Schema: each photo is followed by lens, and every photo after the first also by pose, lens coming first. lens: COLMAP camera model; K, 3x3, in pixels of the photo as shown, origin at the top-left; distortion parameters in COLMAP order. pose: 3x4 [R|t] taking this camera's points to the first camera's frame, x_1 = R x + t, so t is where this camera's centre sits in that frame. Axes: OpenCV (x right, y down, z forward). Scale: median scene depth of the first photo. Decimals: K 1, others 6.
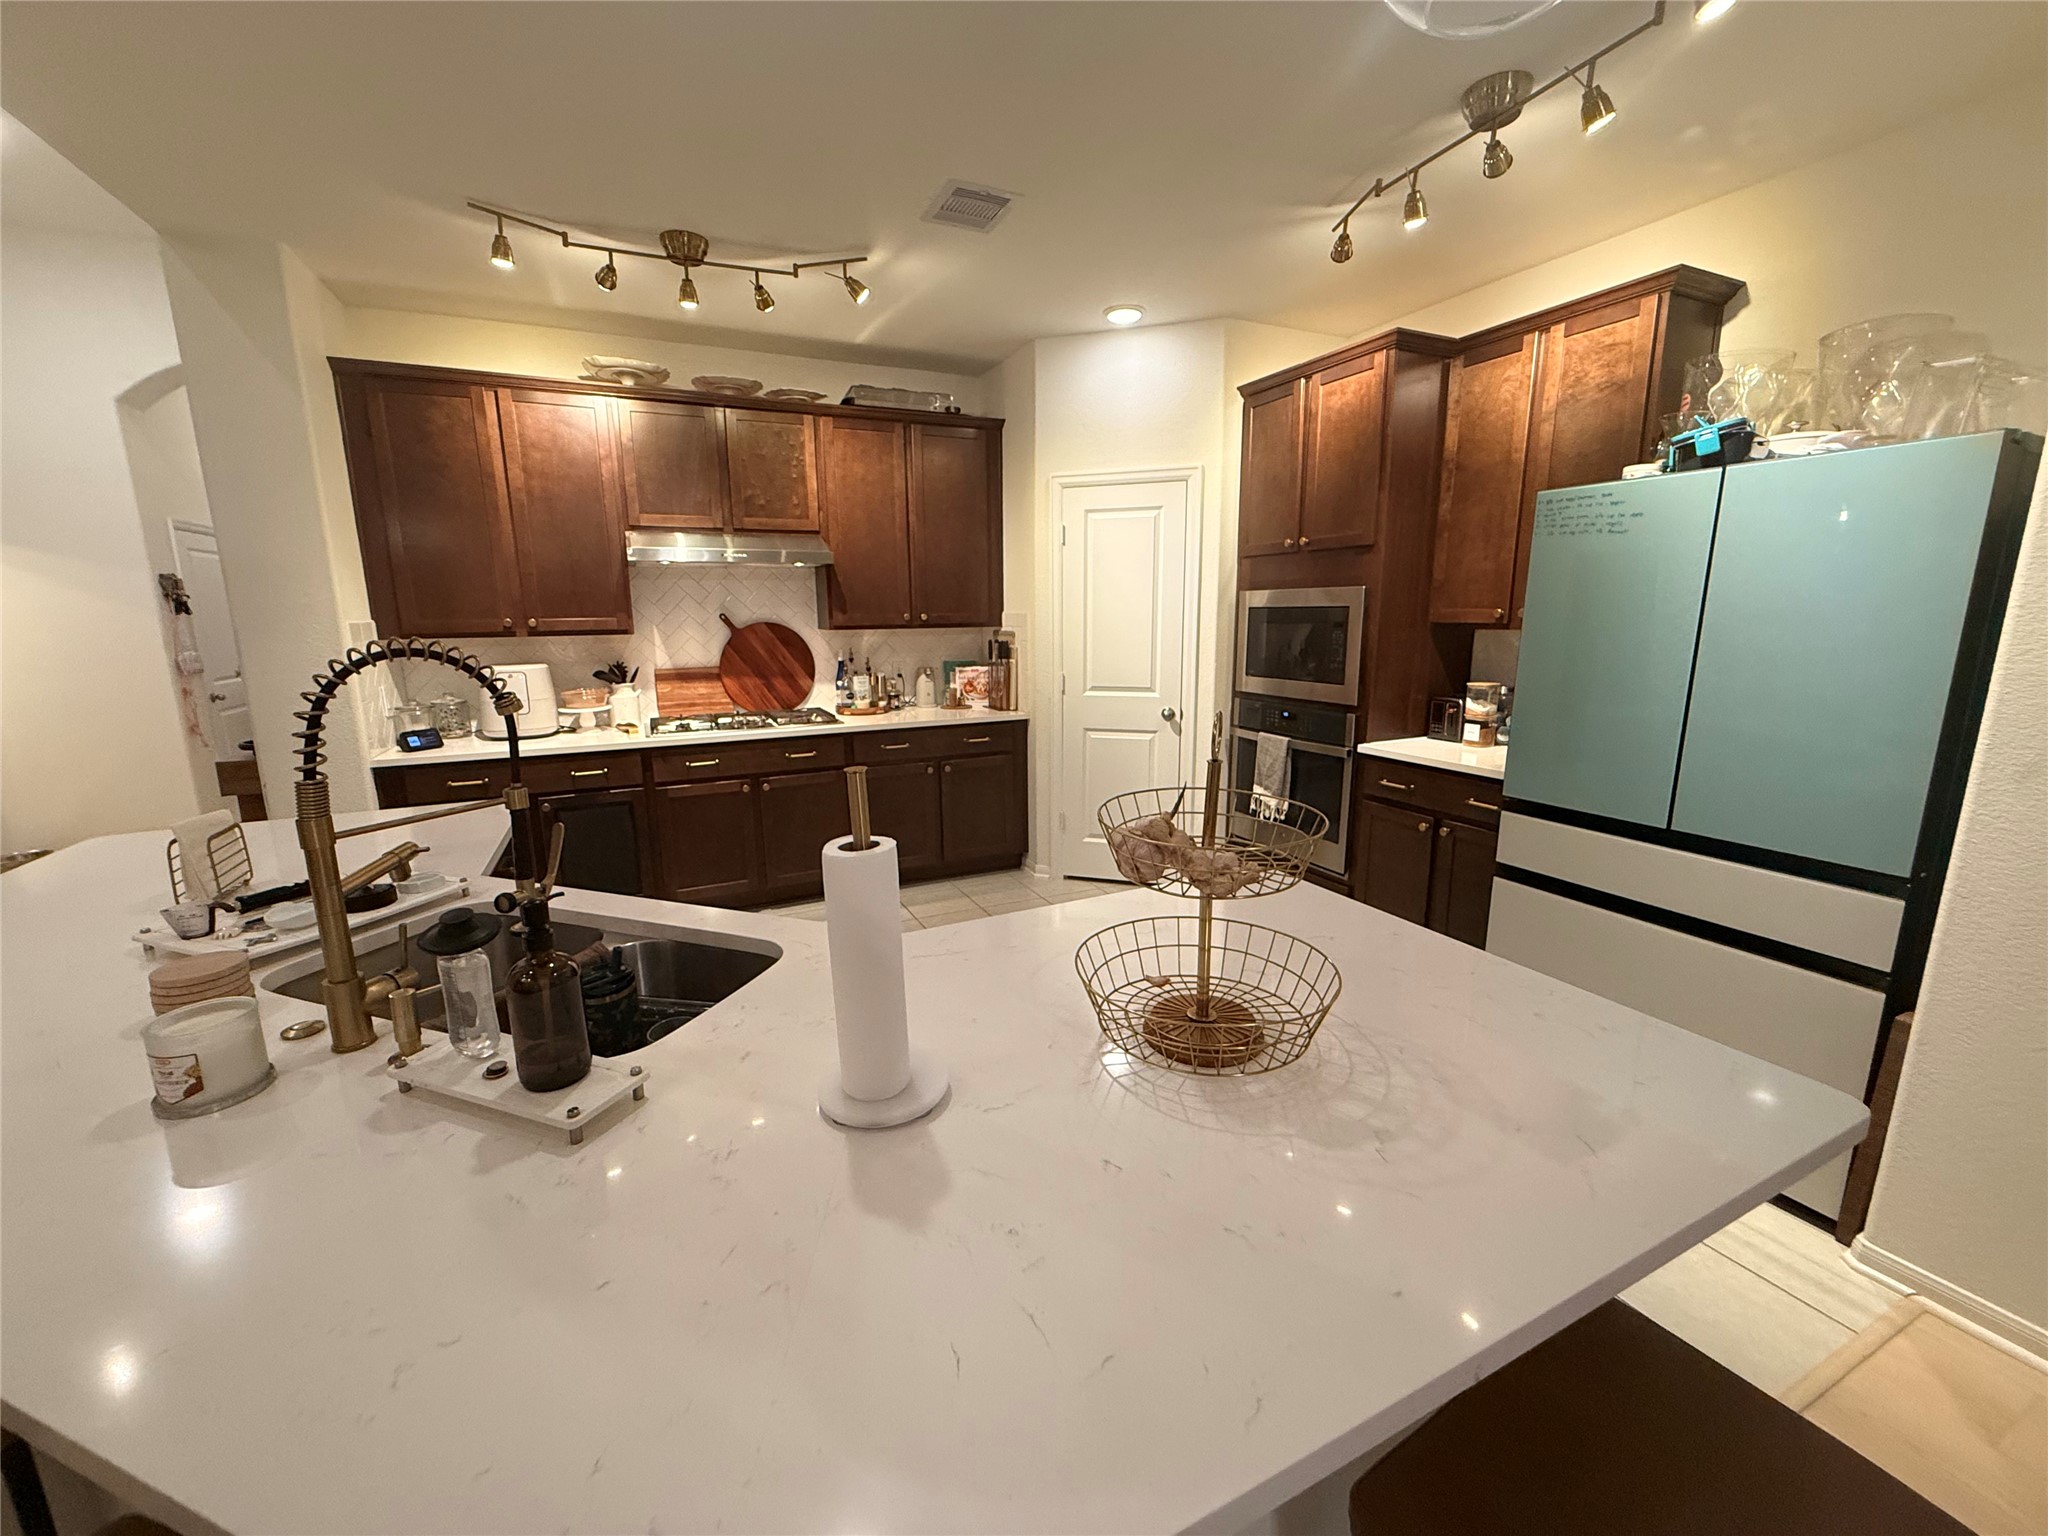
lens RADIAL K [[814.9, 0, 1024.0], [0, 814.9, 768.0], [0, 0, 1]] dist [-0.001659, -0.000232]
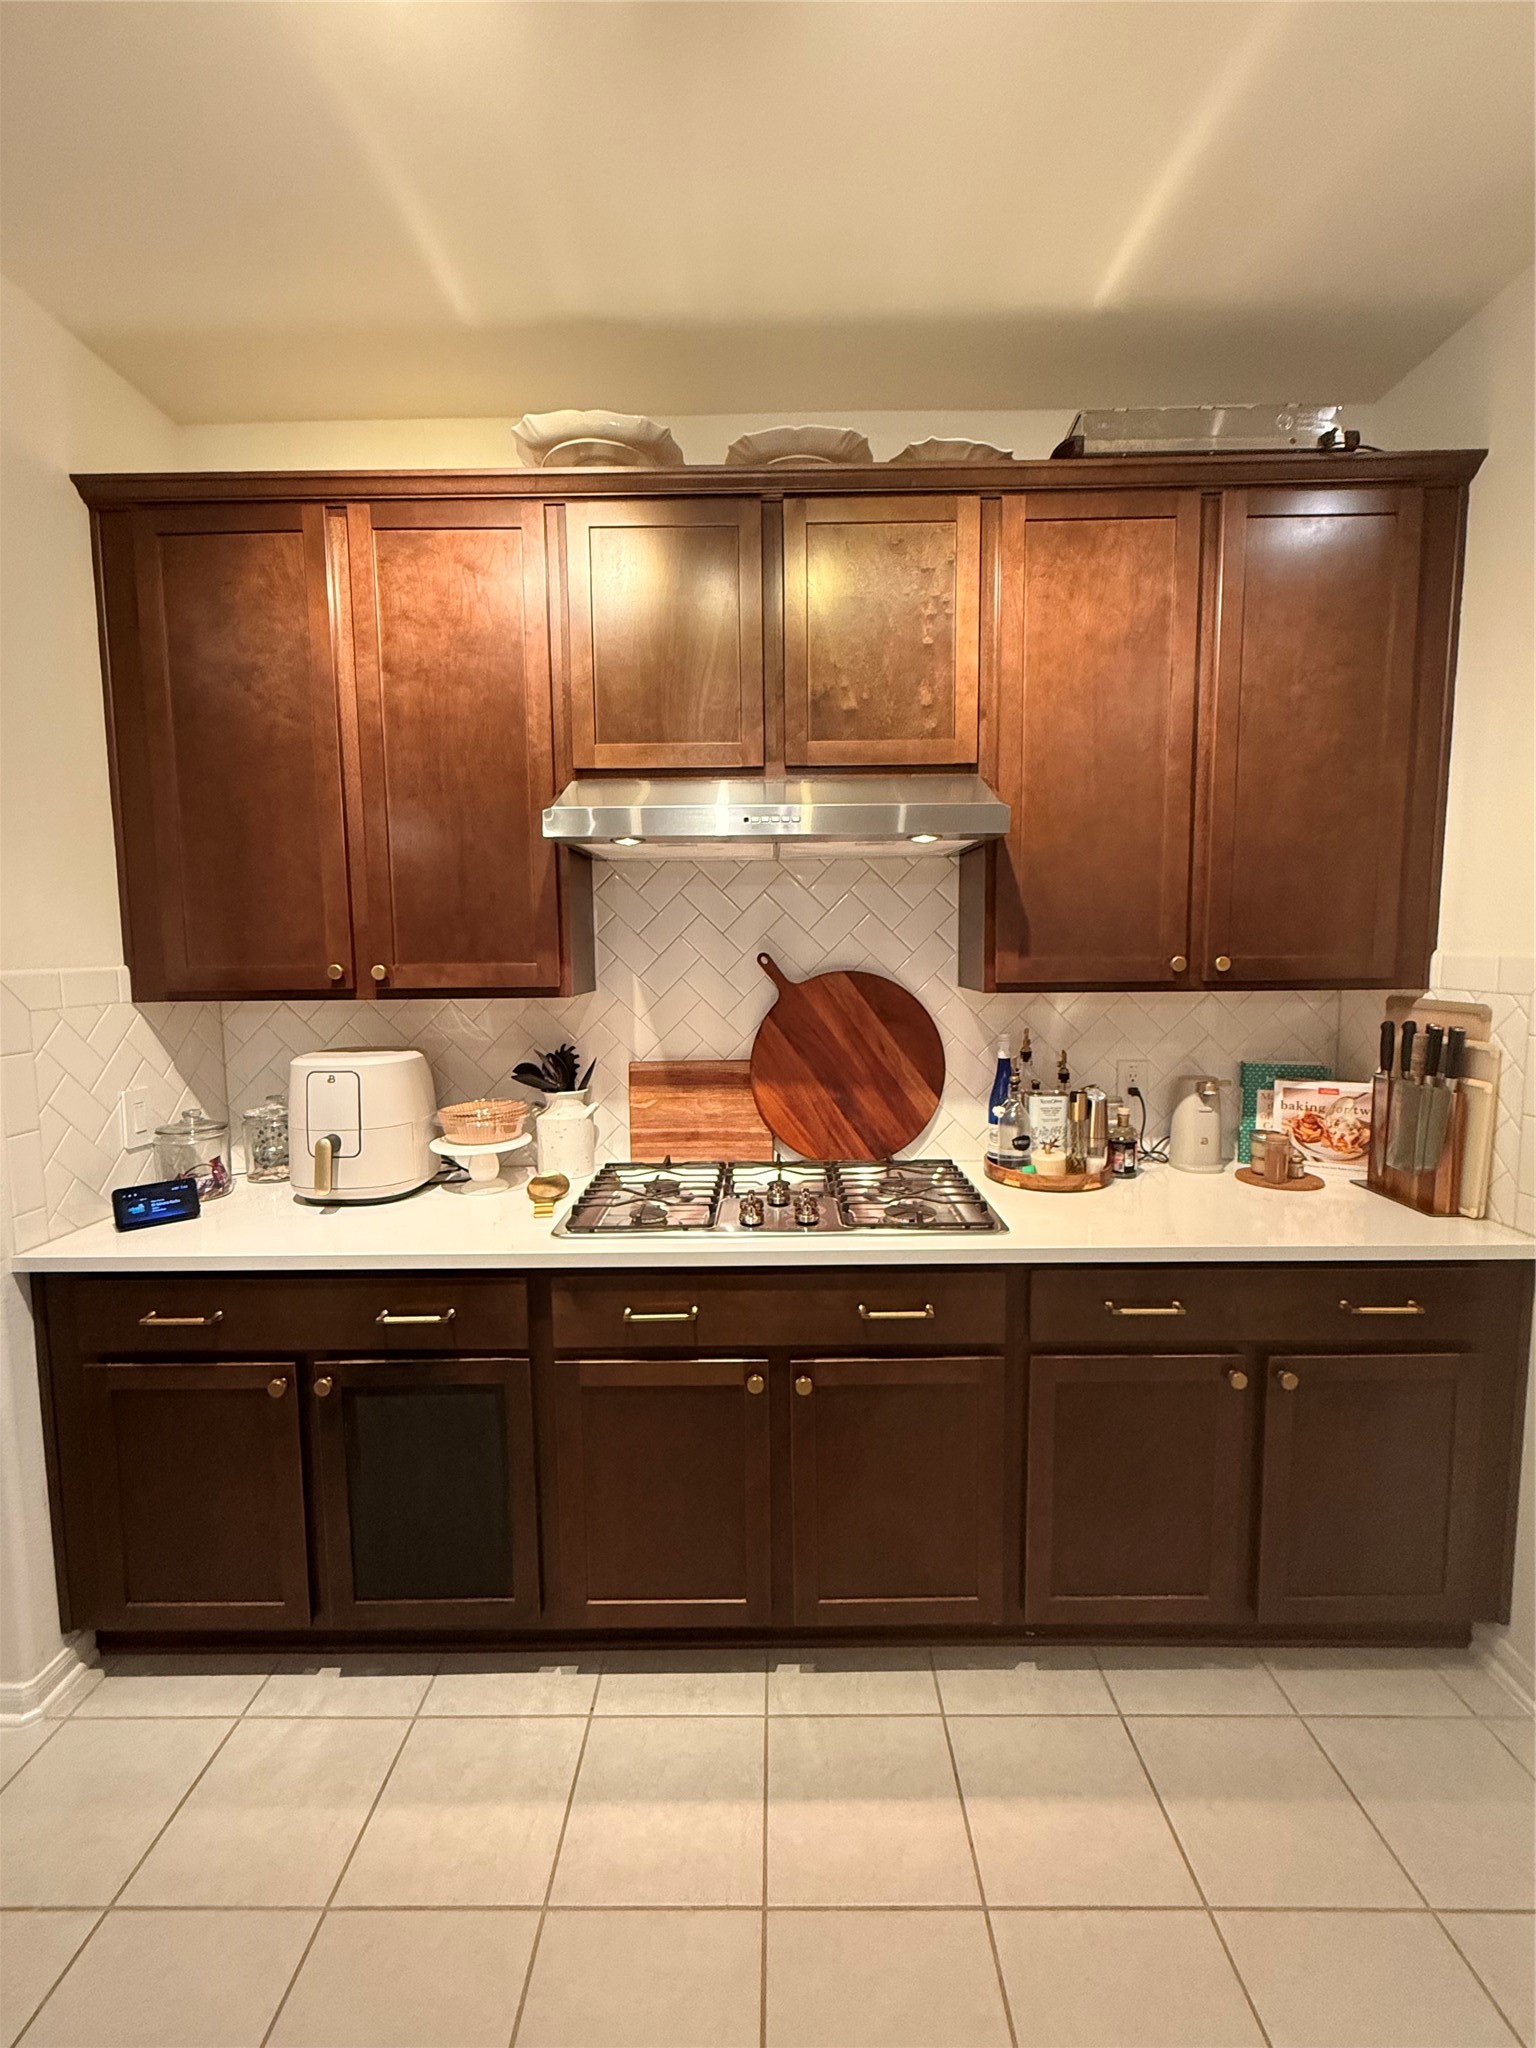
lens RADIAL K [[890.7, 0, 758.9], [0, 890.7, 1027.4], [0, 0, 1]] dist [0.000330, 0.000078]
pose [[0.897474, 0.042927, -0.438973, -0.143015], [-0.083797, 0.993720, -0.074147, -0.109987], [0.433034, 0.103329, 0.895436, 0.547464]]
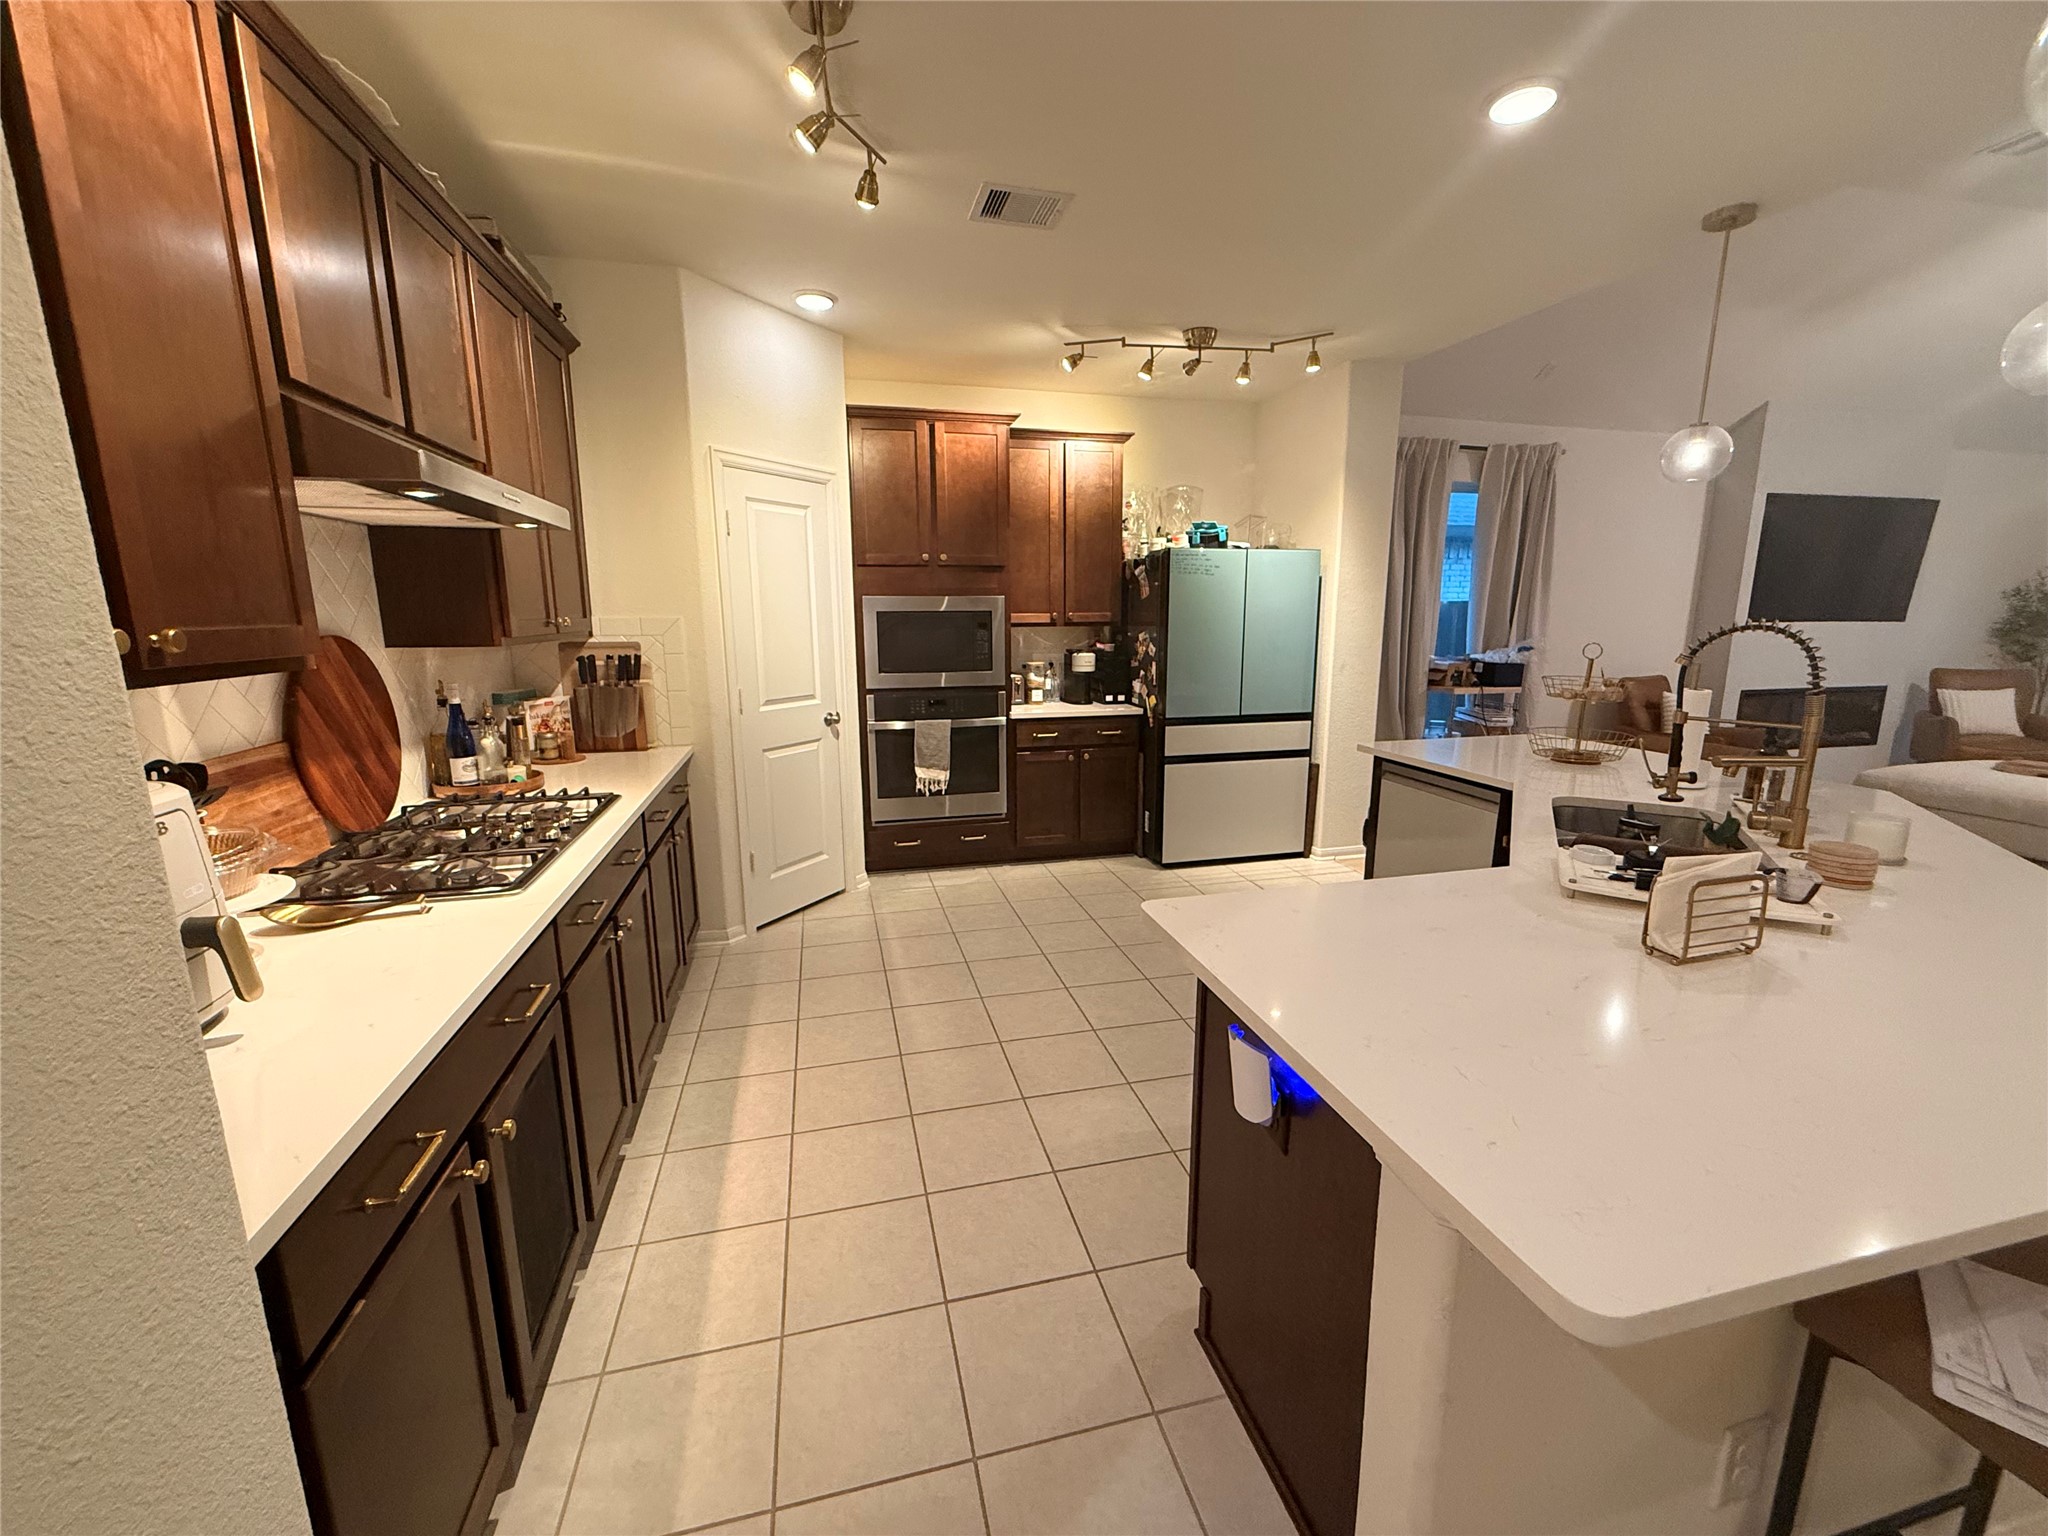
lens RADIAL K [[814.9, 0, 1024.0], [0, 814.9, 768.0], [0, 0, 1]] dist [-0.001659, -0.000232]
pose [[0.204448, -0.175586, 0.963001, -0.739294], [0.189654, 0.972245, 0.137007, -0.100082], [-0.960329, 0.154626, 0.232074, 0.559750]]
